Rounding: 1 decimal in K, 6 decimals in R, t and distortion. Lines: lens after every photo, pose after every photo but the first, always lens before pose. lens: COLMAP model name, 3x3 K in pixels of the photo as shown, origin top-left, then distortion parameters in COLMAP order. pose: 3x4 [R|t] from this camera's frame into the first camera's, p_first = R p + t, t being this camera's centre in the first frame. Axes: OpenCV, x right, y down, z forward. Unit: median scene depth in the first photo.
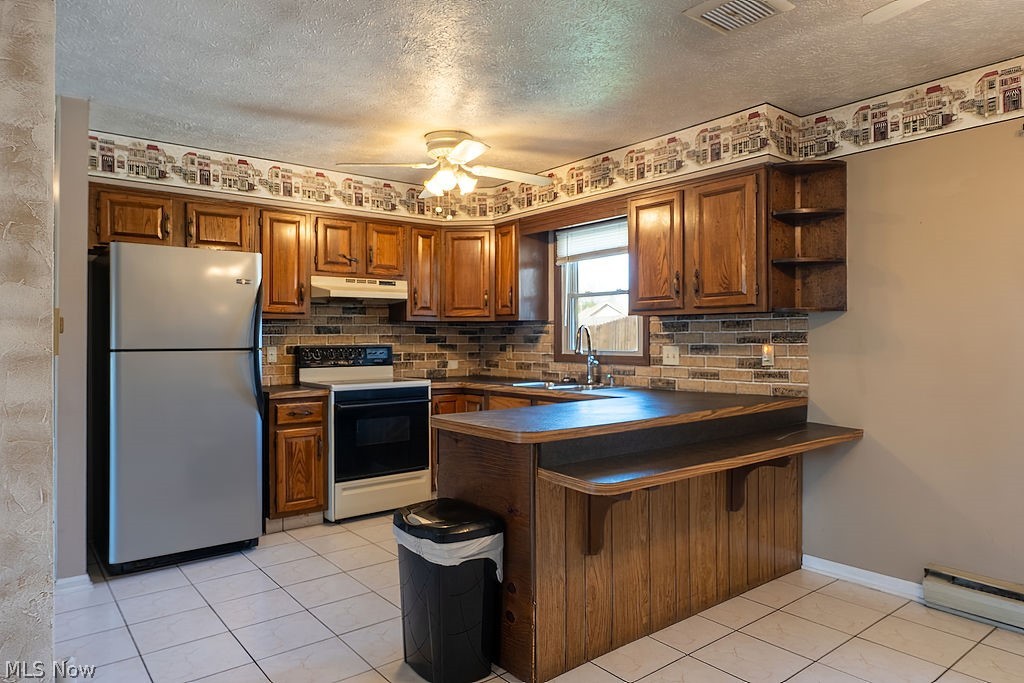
lens RADIAL K [[645.5, 0, 512.5], [0, 645.5, 338.5], [0, 0, 1]] dist [0.004705, -0.003550]
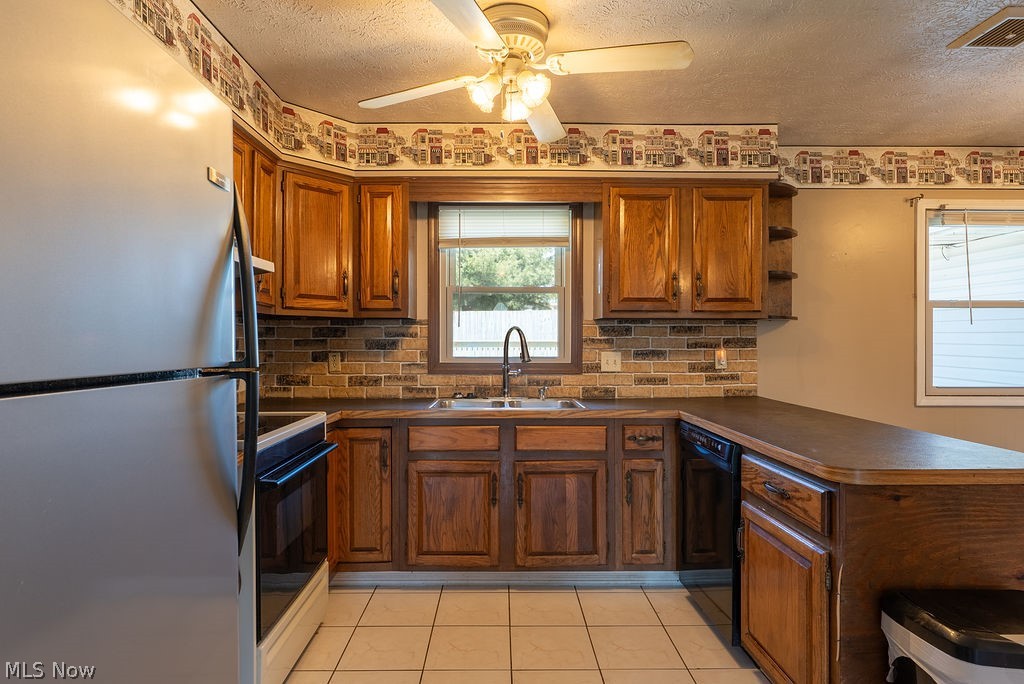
lens RADIAL K [[572.6, 0, 510.6], [0, 572.6, 344.4], [0, 0, 1]] dist [0.000530, -0.002432]
pose [[0.618038, 0.001349, 0.786147, -0.537210], [-0.000899, 0.999999, -0.001009, 0.002571], [-0.786148, -0.000083, 0.618039, 0.651466]]
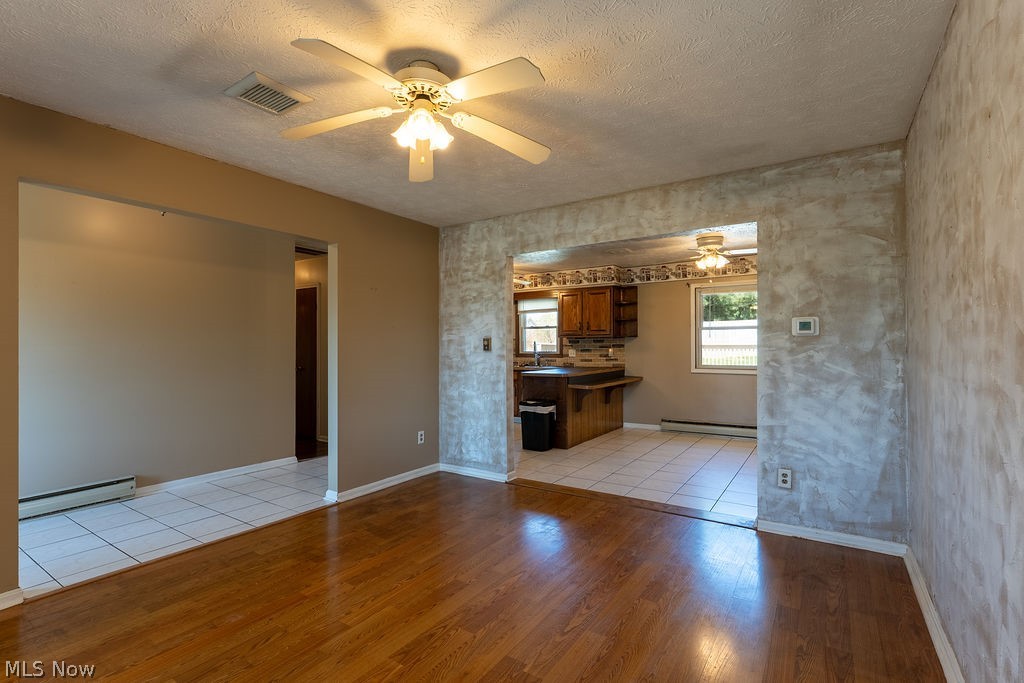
lens RADIAL K [[471.0, 0, 519.3], [0, 471.0, 349.0], [0, 0, 1]] dist [-0.003230, -0.000071]
pose [[0.949675, -0.002651, 0.313227, -0.575041], [0.002117, 0.999996, 0.002046, 0.005953], [-0.313231, -0.001280, 0.949676, -0.748659]]
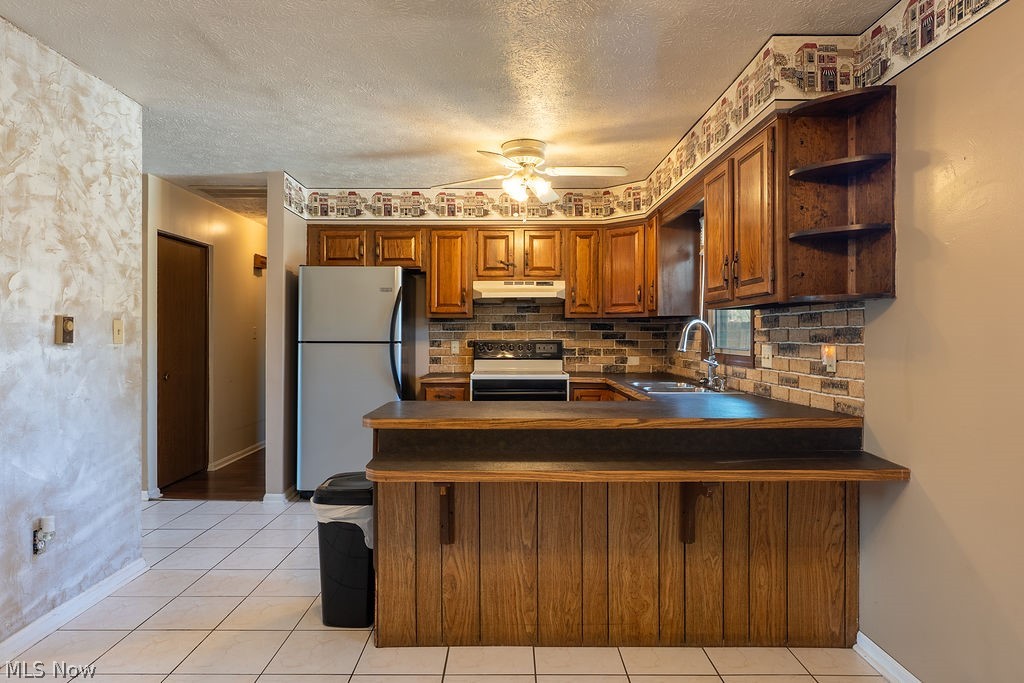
lens RADIAL K [[623.7, 0, 513.3], [0, 623.7, 338.0], [0, 0, 1]] dist [-0.005115, 0.002942]
pose [[0.781686, 0.007653, -0.623625, 0.530712], [-0.003838, 0.999965, 0.007461, -0.002120], [0.623660, -0.003439, 0.781688, 0.183983]]
